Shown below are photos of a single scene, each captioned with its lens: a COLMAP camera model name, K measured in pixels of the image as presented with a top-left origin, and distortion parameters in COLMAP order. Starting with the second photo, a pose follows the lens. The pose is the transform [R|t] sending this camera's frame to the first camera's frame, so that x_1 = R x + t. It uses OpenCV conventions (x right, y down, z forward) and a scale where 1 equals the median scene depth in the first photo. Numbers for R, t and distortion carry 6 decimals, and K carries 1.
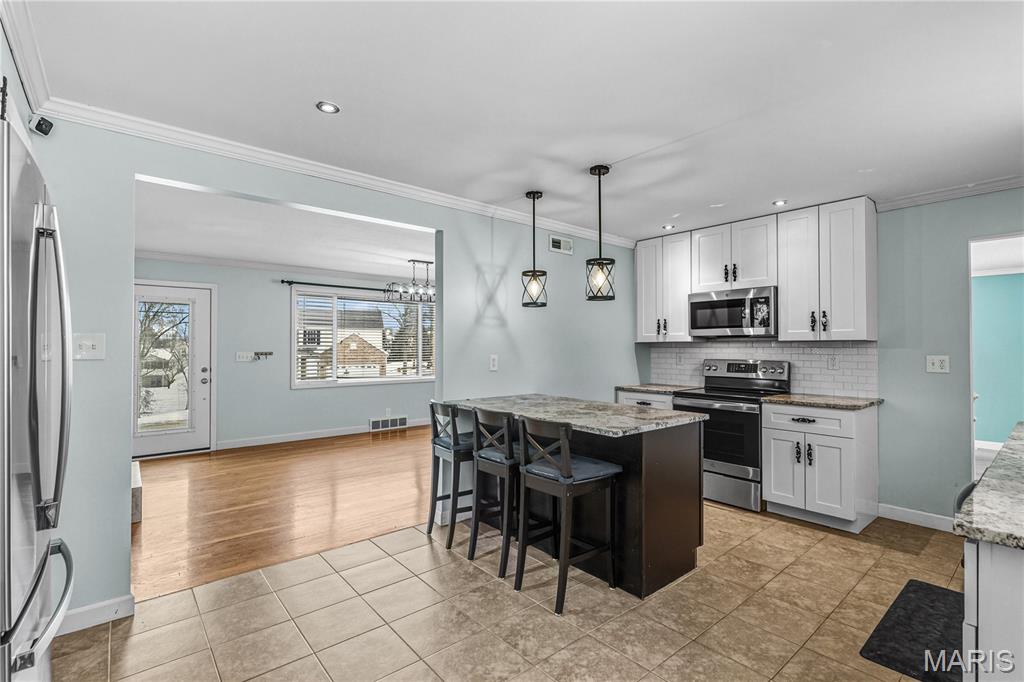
lens RADIAL K [[464.8, 0, 521.2], [0, 464.8, 346.9], [0, 0, 1]] dist [-0.000951, -0.000152]
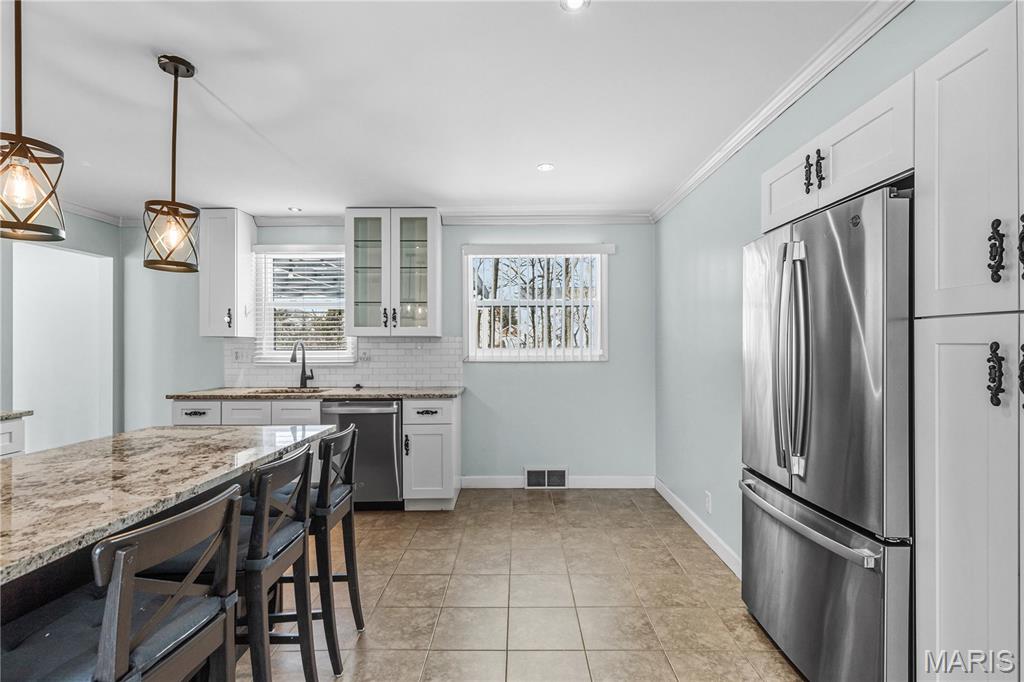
lens RADIAL K [[481.6, 0, 511.6], [0, 481.6, 344.3], [0, 0, 1]] dist [0.003885, -0.000097]
pose [[-0.741772, -0.000029, 0.670652, -0.514559], [0.002177, 0.999995, 0.002452, 0.000343], [-0.670649, 0.003279, -0.741768, 0.981192]]
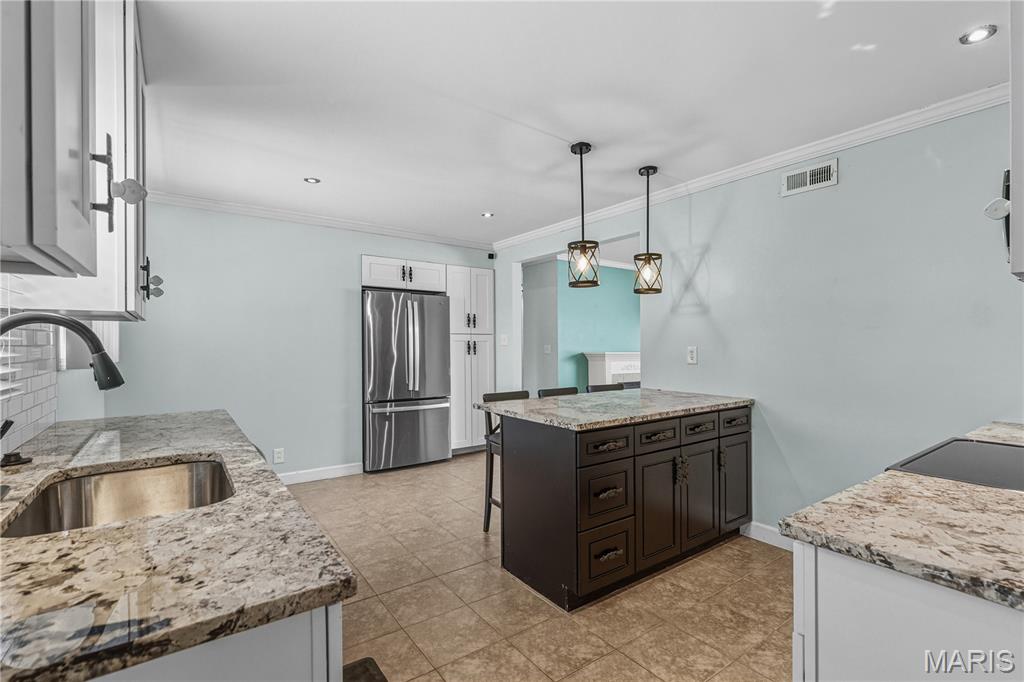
lens RADIAL K [[481.6, 0, 519.9], [0, 481.6, 345.8], [0, 0, 1]] dist [0.003885, -0.000097]
pose [[-0.081271, 0.003099, -0.996687, 0.959749], [0.006059, 0.999978, 0.002615, 0.013253], [0.996674, -0.005827, -0.081288, 0.788533]]
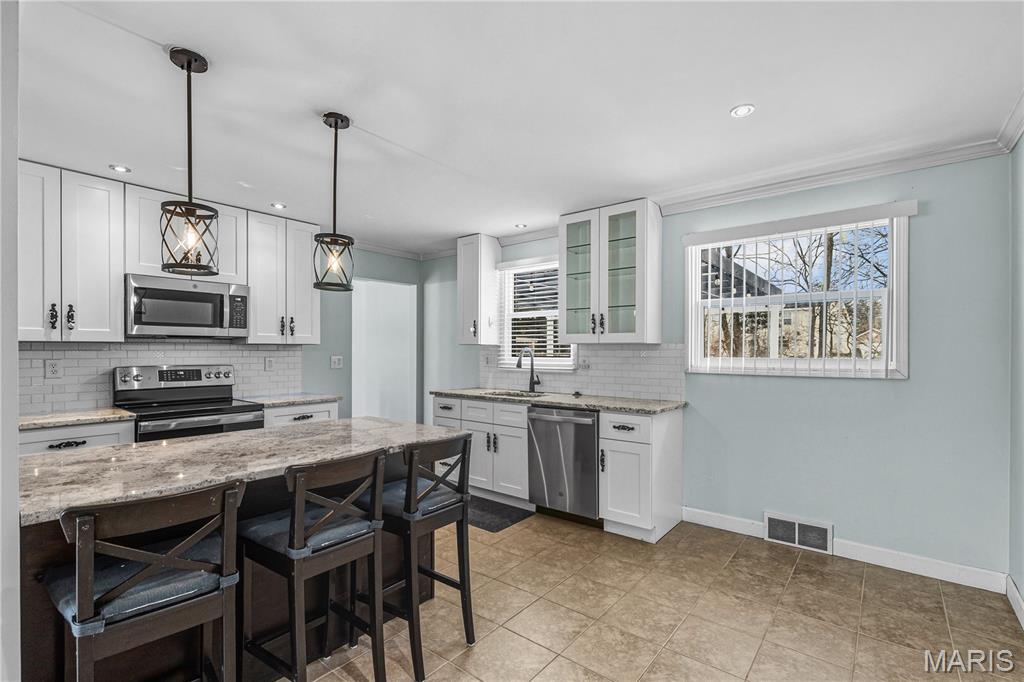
lens RADIAL K [[464.8, 0, 508.7], [0, 464.8, 355.1], [0, 0, 1]] dist [-0.000951, -0.000152]
pose [[-0.162539, -0.011063, 0.986640, -0.534109], [-0.002850, 0.999938, 0.010743, -0.001038], [-0.986698, -0.001065, -0.162560, 0.698080]]
